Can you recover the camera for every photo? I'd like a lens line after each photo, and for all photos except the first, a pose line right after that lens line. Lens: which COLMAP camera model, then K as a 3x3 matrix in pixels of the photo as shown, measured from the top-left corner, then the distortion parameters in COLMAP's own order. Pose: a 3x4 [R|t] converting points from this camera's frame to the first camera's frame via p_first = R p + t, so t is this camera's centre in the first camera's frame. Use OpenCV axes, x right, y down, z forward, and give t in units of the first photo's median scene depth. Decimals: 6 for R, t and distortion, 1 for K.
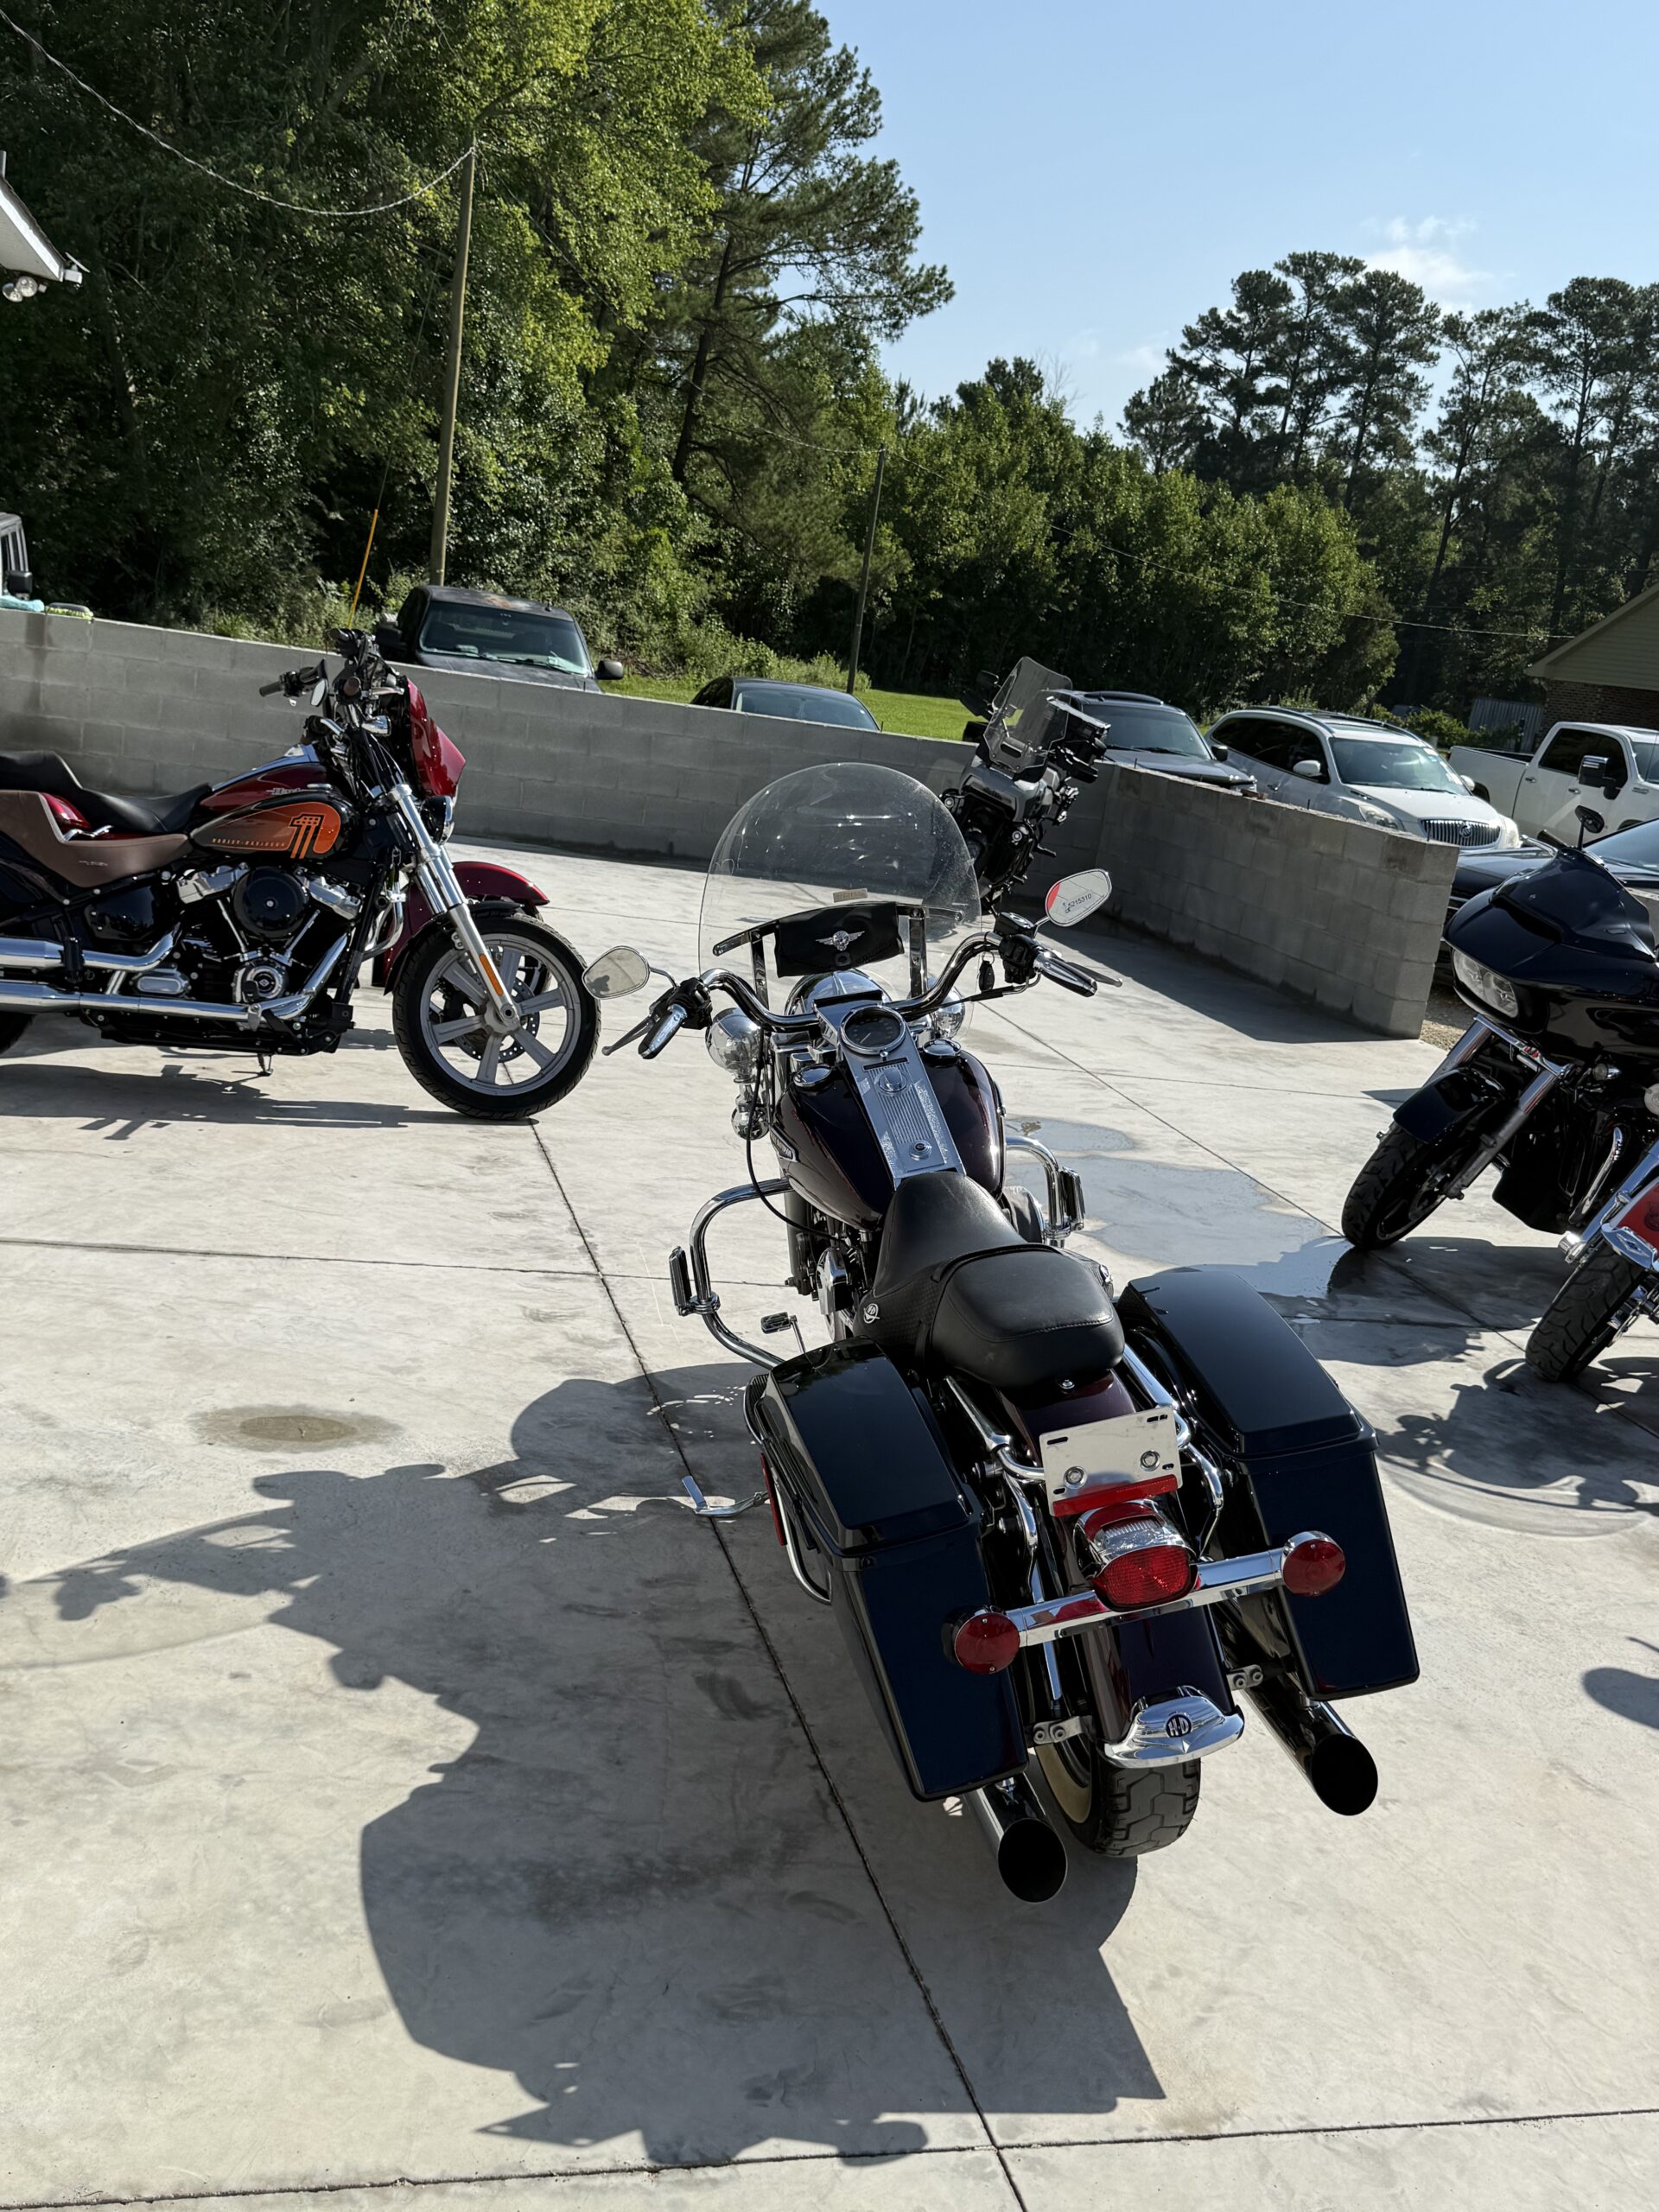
lens RADIAL K [[2061.1, 0, 830.8], [0, 2061.1, 1112.6], [0, 0, 1]] dist [0.084424, 0.000000]
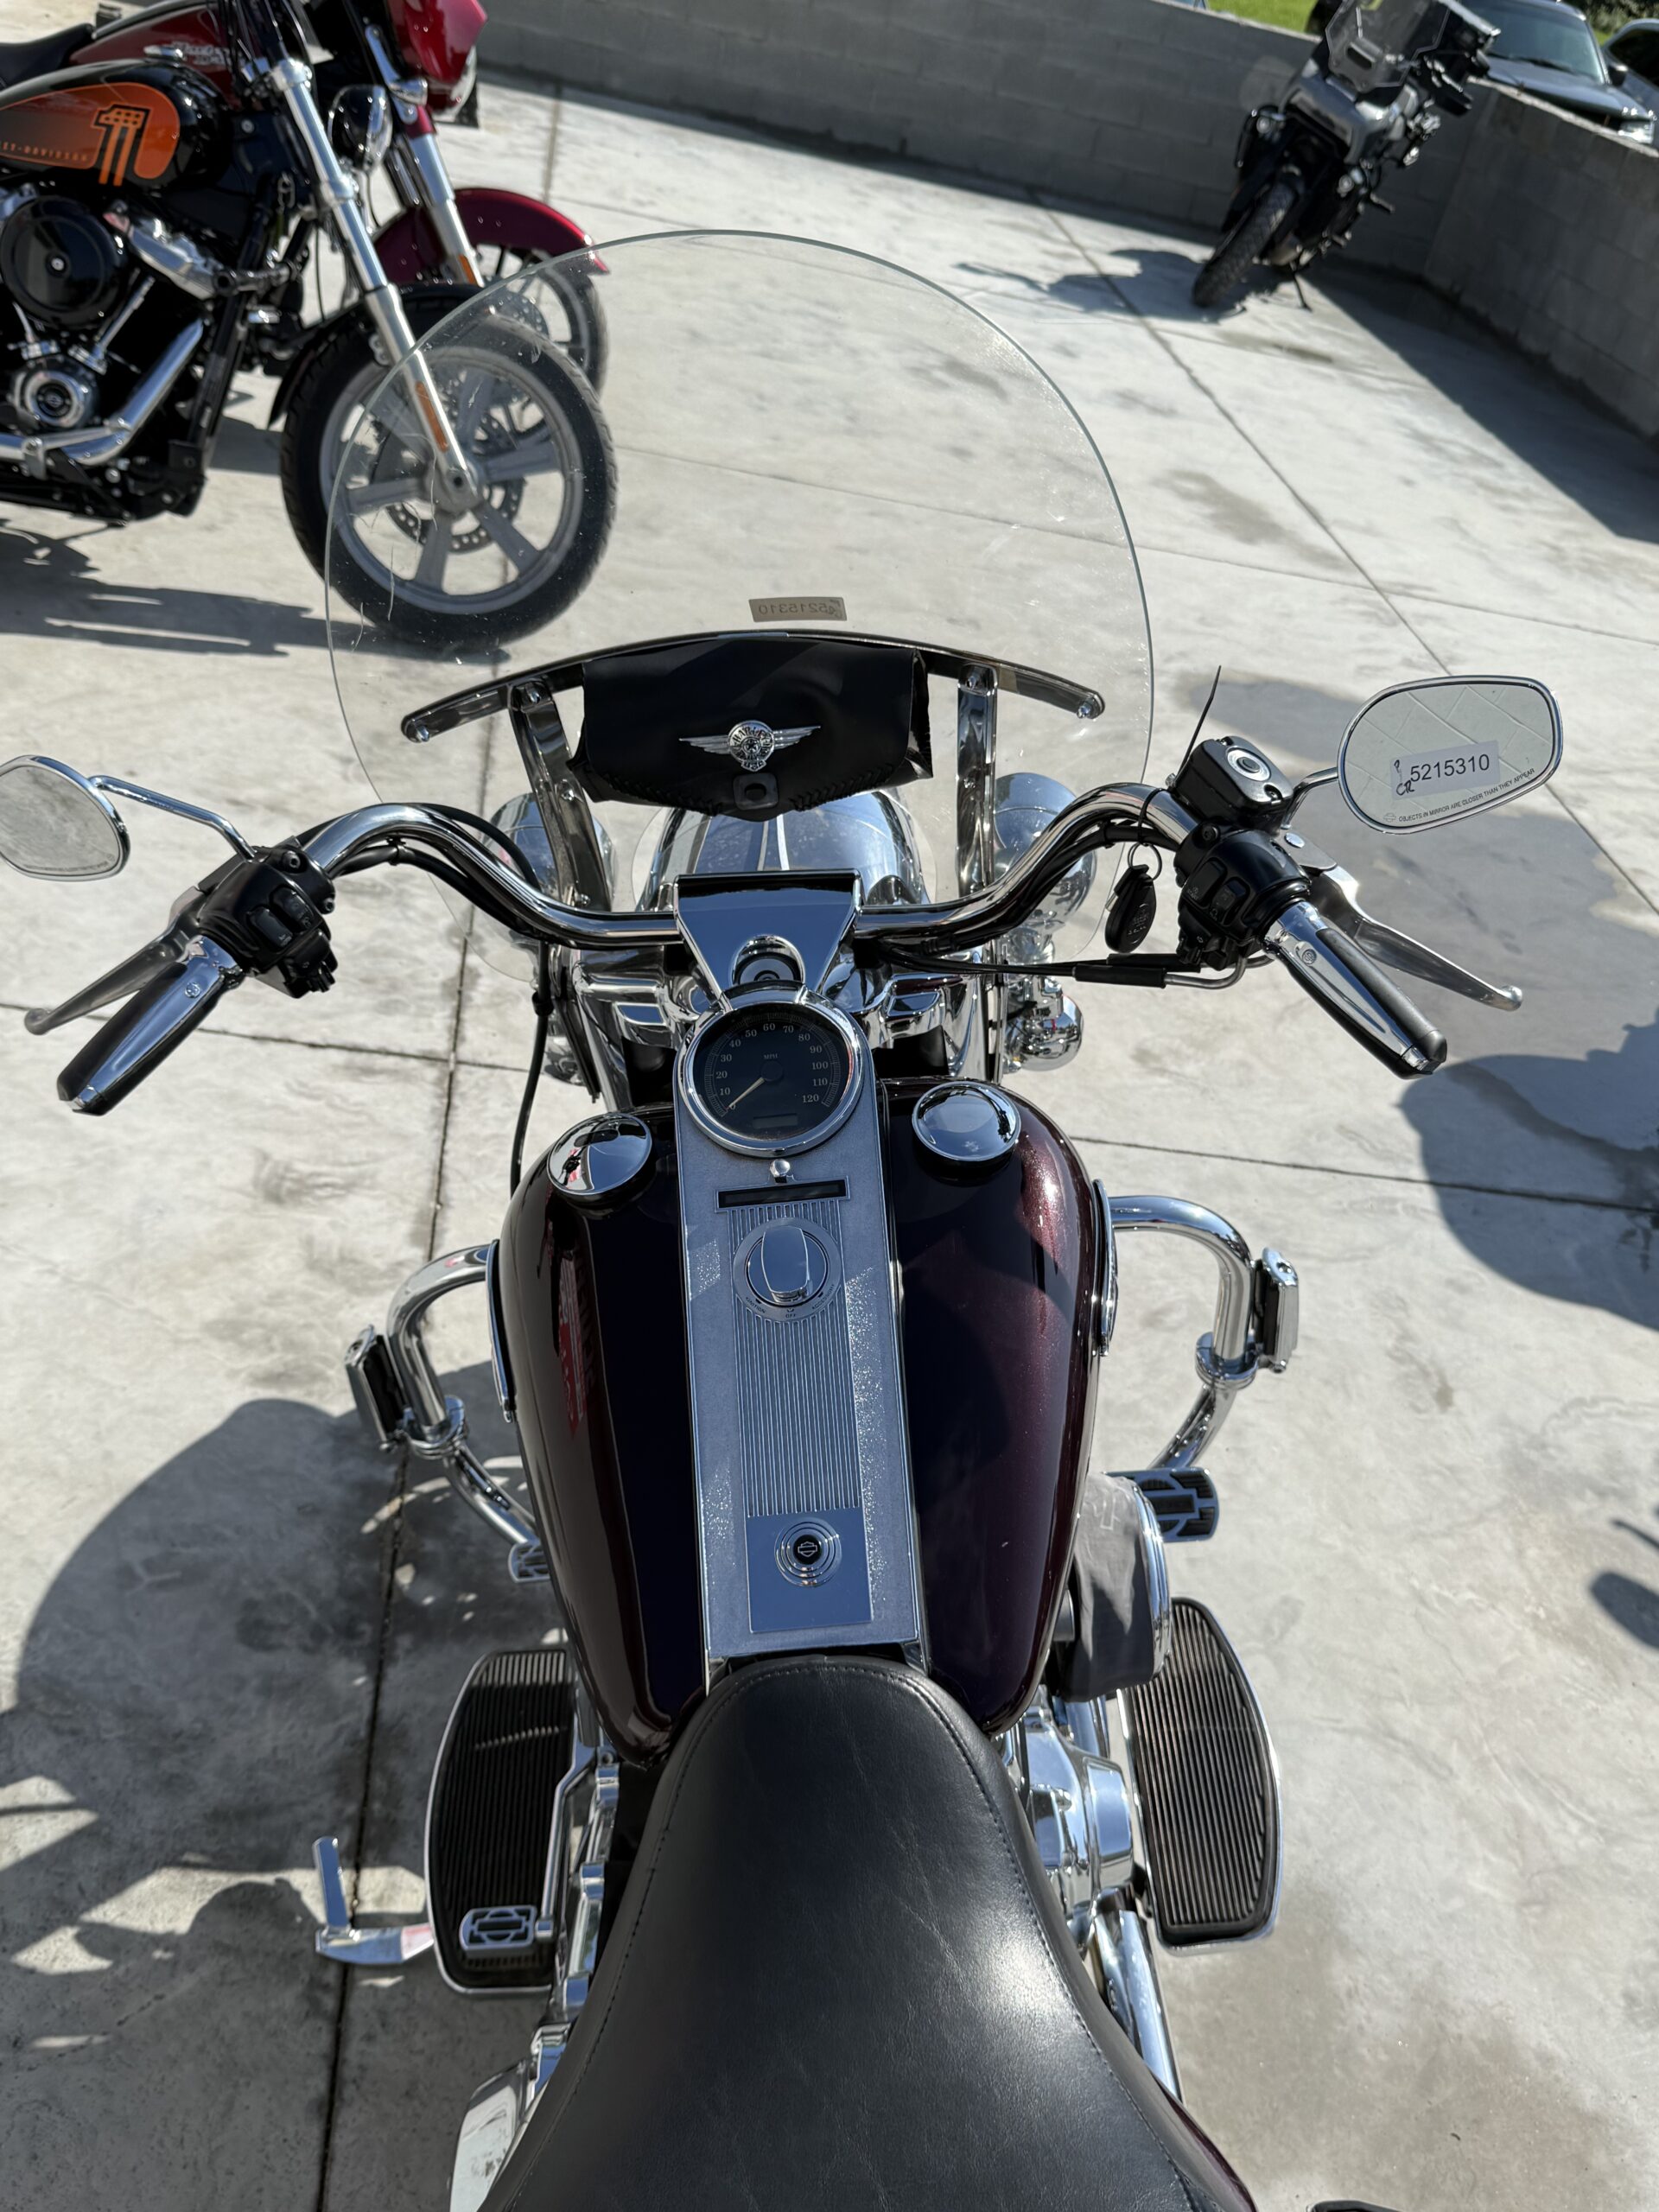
lens RADIAL K [[1953.1, 0, 834.7], [0, 1953.1, 1120.2], [0, 0, 1]] dist [0.044559, -0.094277]
pose [[0.985591, 0.146127, -0.085188, 0.050317], [-0.108493, 0.932532, 0.344402, -0.122195], [0.129767, -0.330197, 0.934949, 0.568701]]
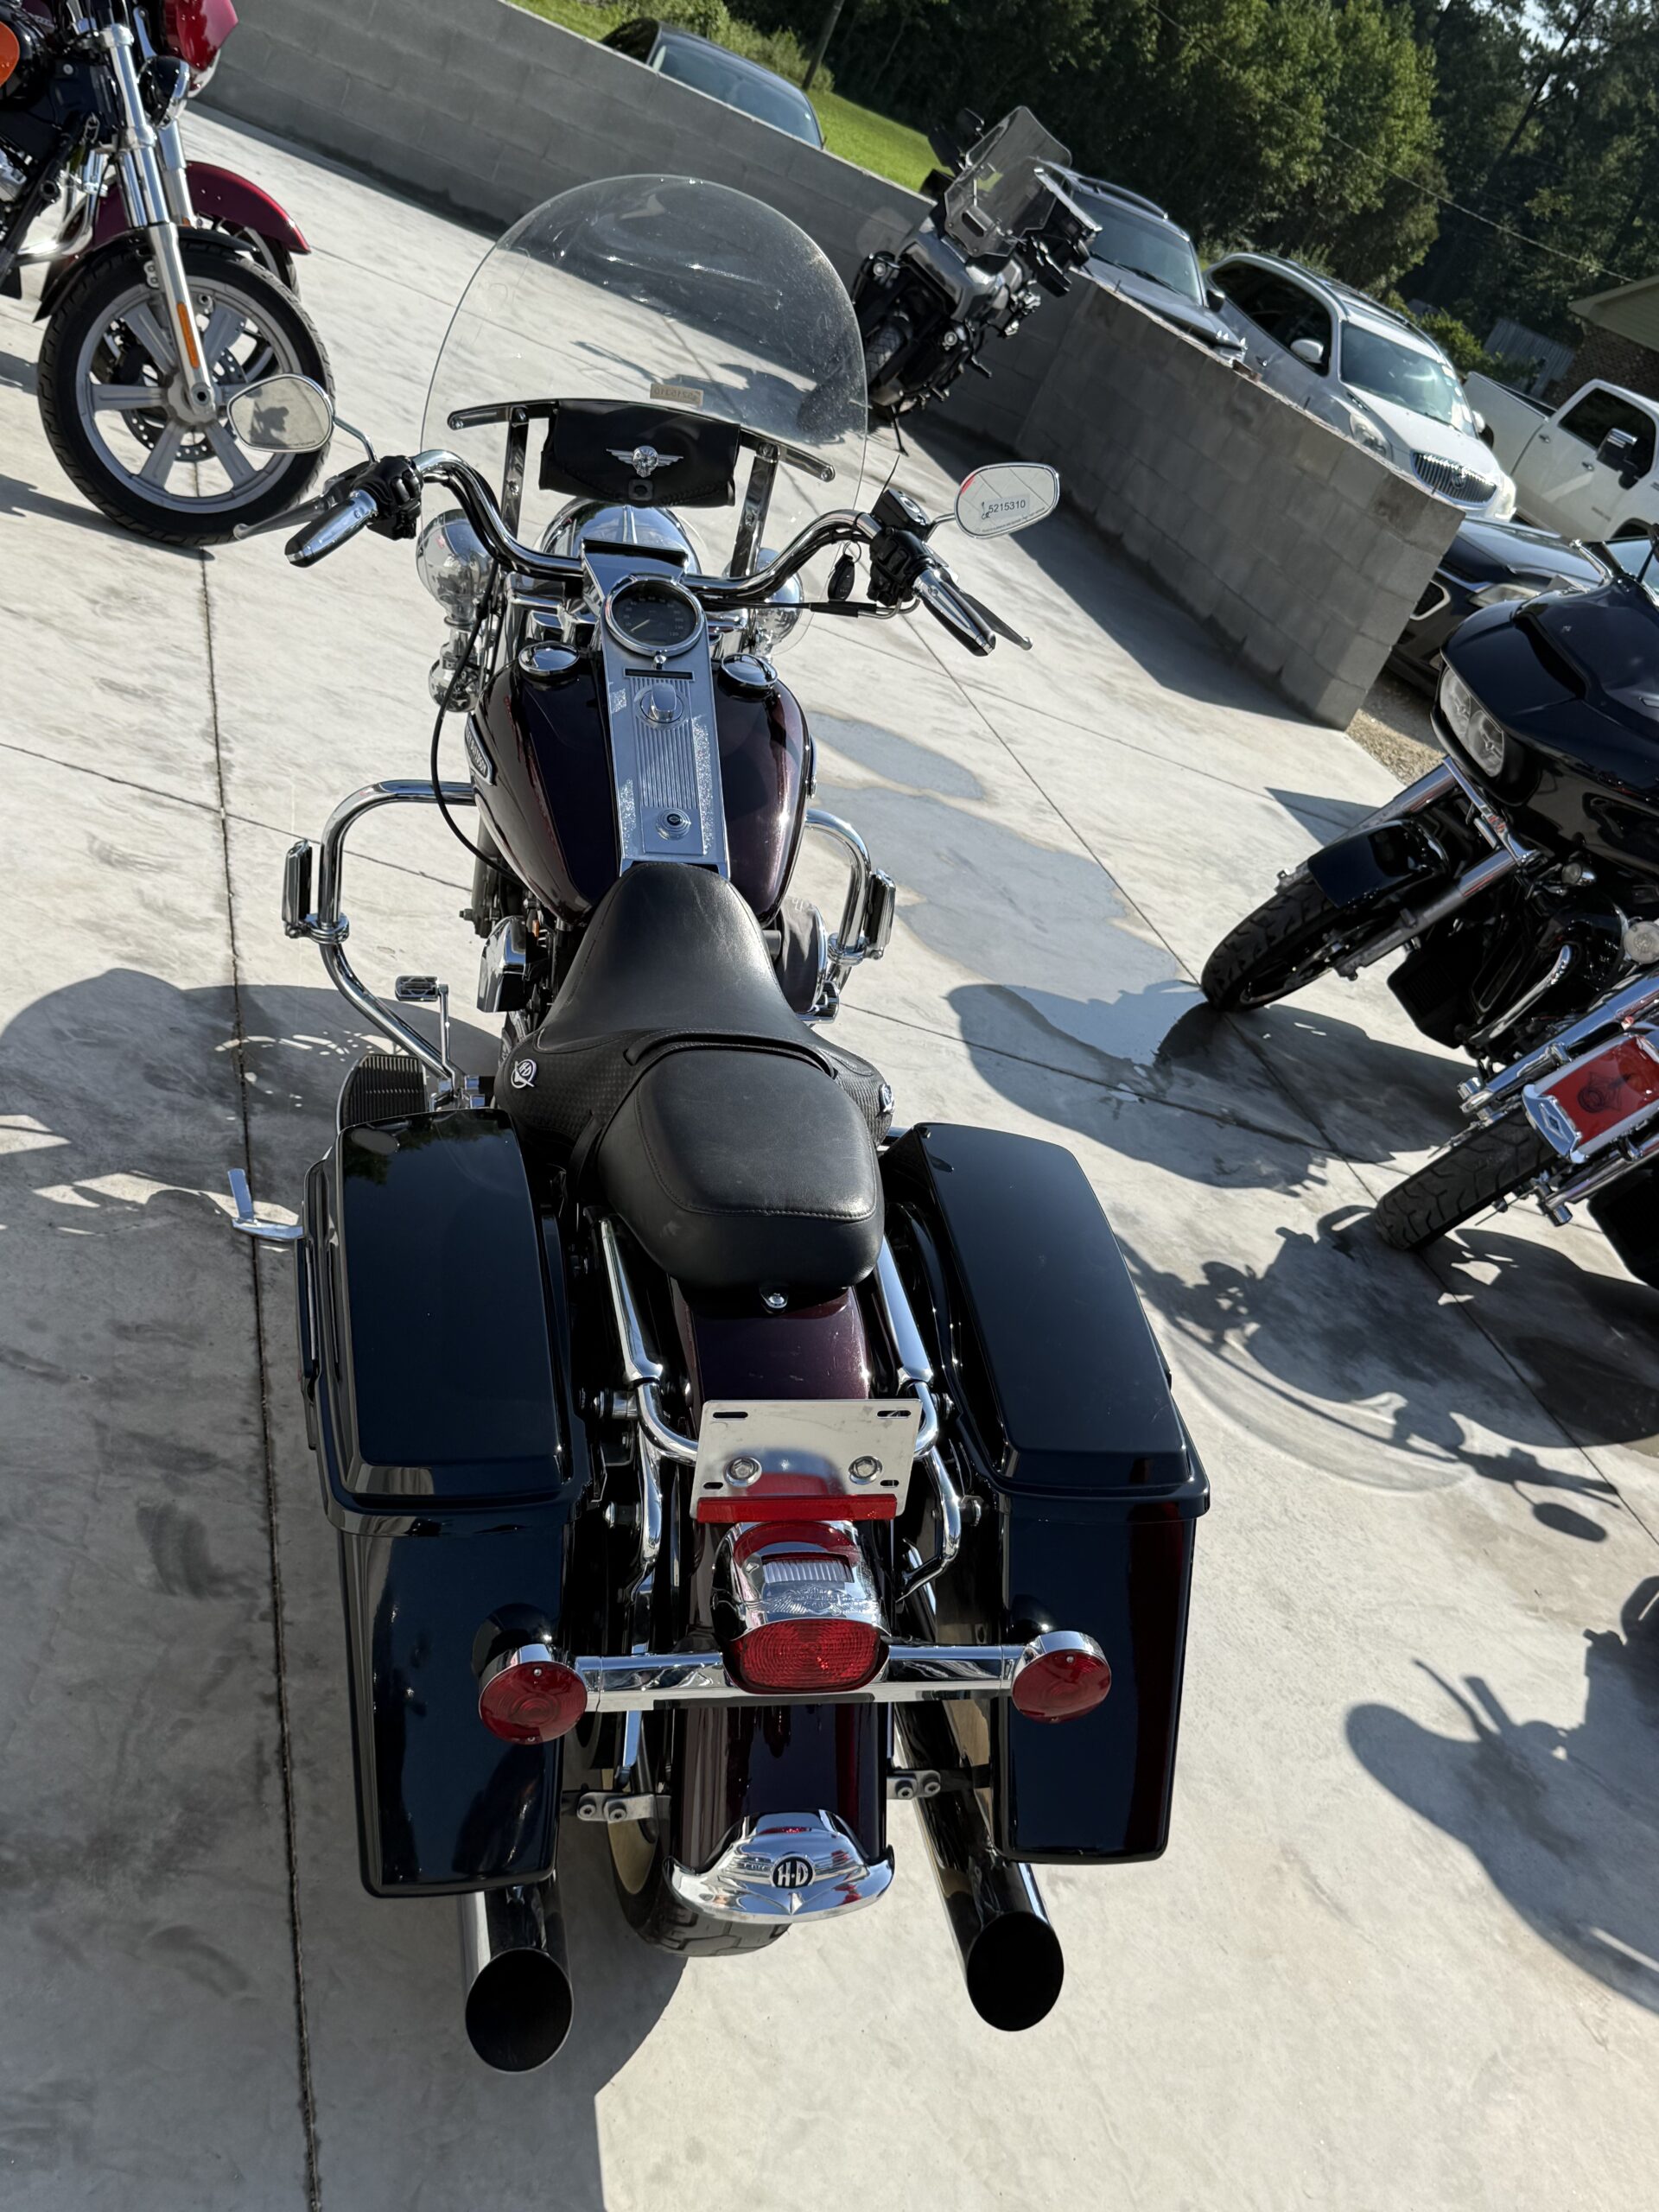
lens RADIAL K [[2326.0, 0, 826.4], [0, 2326.0, 1113.6], [0, 0, 1]] dist [0.079229, 0.000000]
pose [[0.961152, 0.246130, 0.124927, 0.016077], [-0.266729, 0.944662, 0.190970, -0.038856], [-0.071010, -0.216873, 0.973614, 0.195866]]
